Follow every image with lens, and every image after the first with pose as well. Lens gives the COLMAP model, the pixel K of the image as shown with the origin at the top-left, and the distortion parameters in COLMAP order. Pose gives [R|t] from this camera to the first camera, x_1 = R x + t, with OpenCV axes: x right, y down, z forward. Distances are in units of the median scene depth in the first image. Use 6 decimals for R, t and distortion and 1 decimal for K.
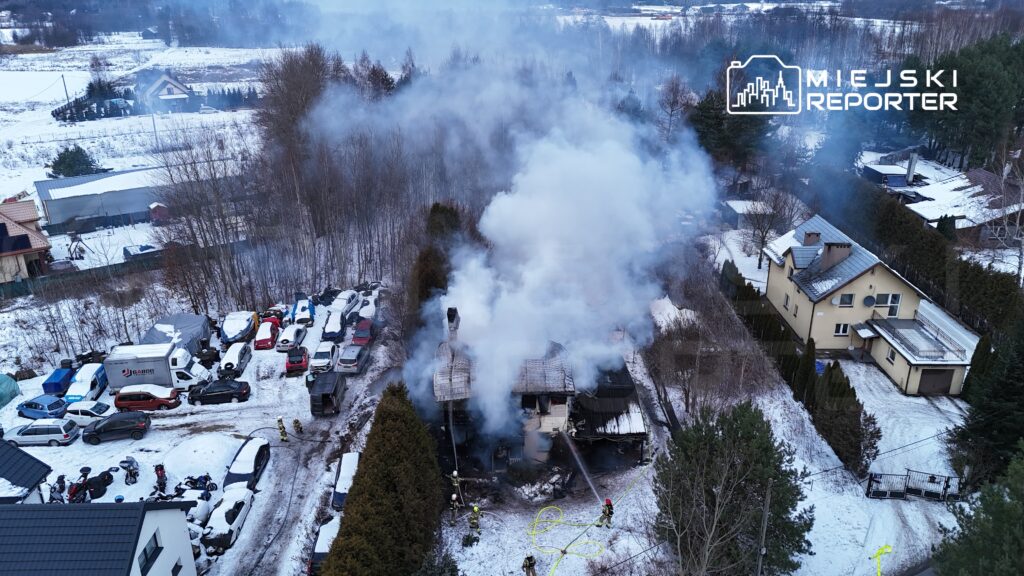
lens RADIAL K [[747.8, 0, 513.0], [0, 747.8, 281.6], [0, 0, 1]] dist [0.074061, -0.060208]
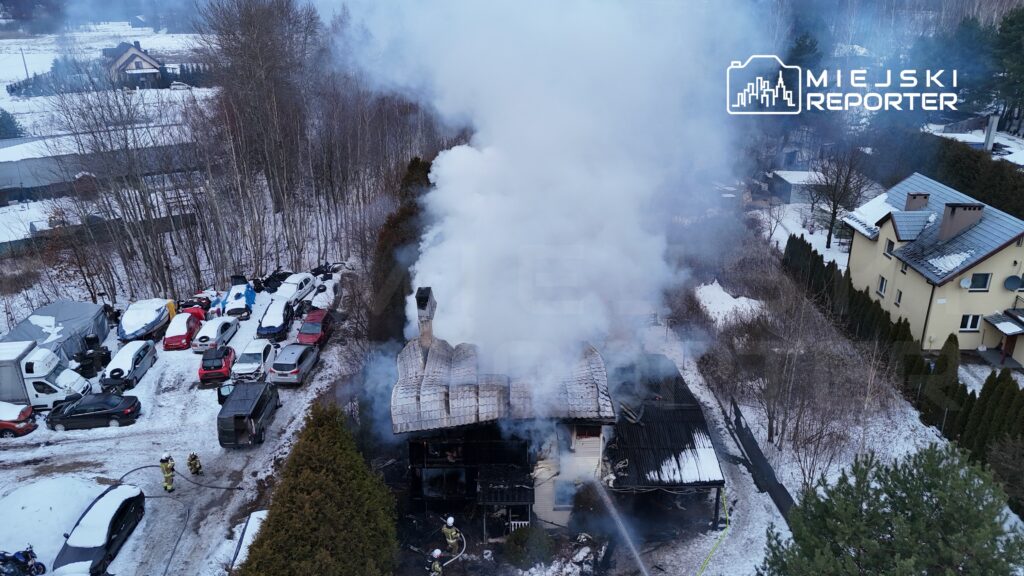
lens RADIAL K [[747.8, 0, 511.8], [0, 747.8, 284.4], [0, 0, 1]] dist [0.074061, -0.060208]
pose [[0.999985, 0.000093, -0.005433, -0.000011], [-0.000075, 0.999995, 0.003240, 0.025532], [0.005433, -0.003240, 0.999980, 0.284575]]
